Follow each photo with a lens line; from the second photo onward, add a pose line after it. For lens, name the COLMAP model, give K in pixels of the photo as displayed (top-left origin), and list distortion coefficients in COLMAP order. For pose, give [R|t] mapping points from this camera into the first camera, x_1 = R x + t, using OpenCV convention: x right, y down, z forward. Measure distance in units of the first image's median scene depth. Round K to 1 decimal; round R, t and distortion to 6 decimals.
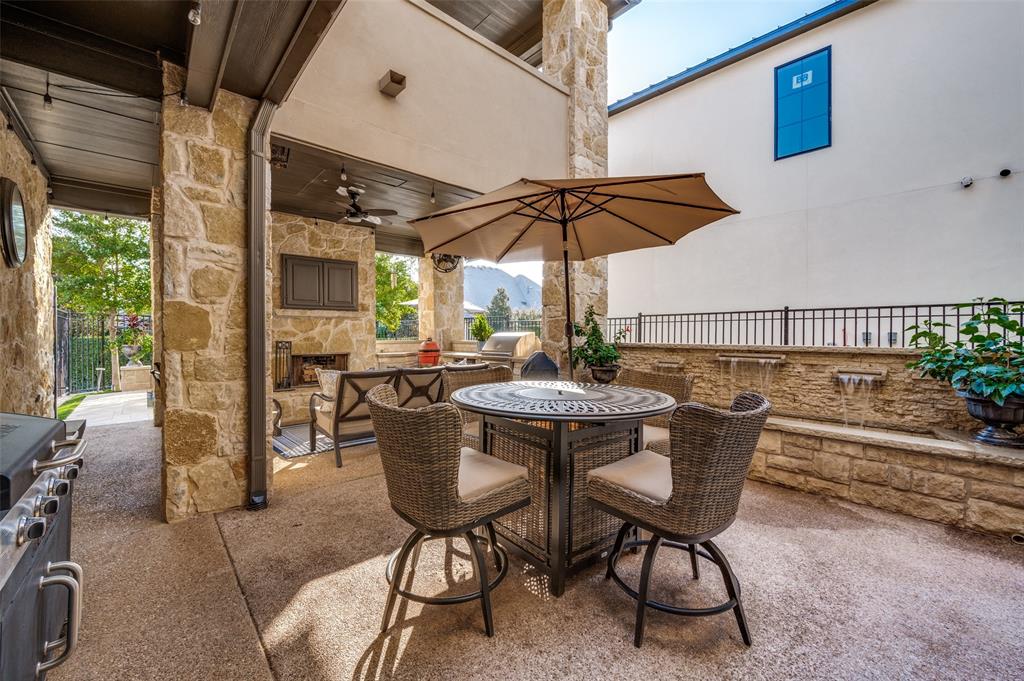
lens RADIAL K [[414.9, 0, 512.0], [0, 414.9, 340.5], [0, 0, 1]] dist [-0.000575, -0.000143]
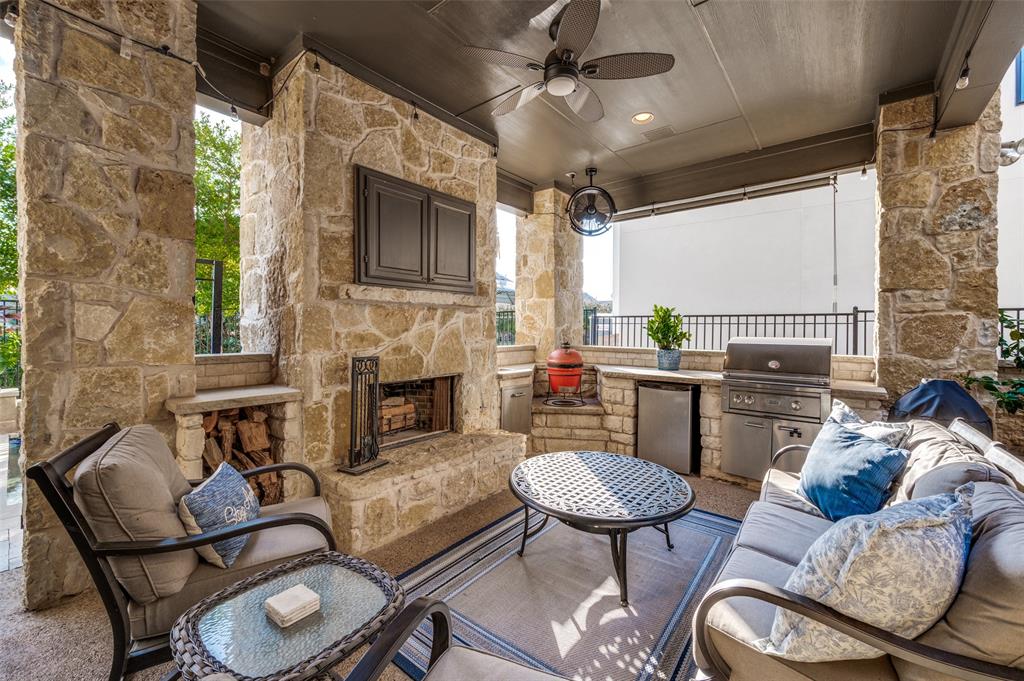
lens RADIAL K [[414.9, 0, 512.0], [0, 414.9, 340.5], [0, 0, 1]] dist [-0.000575, -0.000143]
pose [[0.987152, 0.003962, 0.159734, -0.431405], [-0.003887, 0.999992, -0.000783, -0.014084], [-0.159736, 0.000152, 0.987160, 0.489038]]
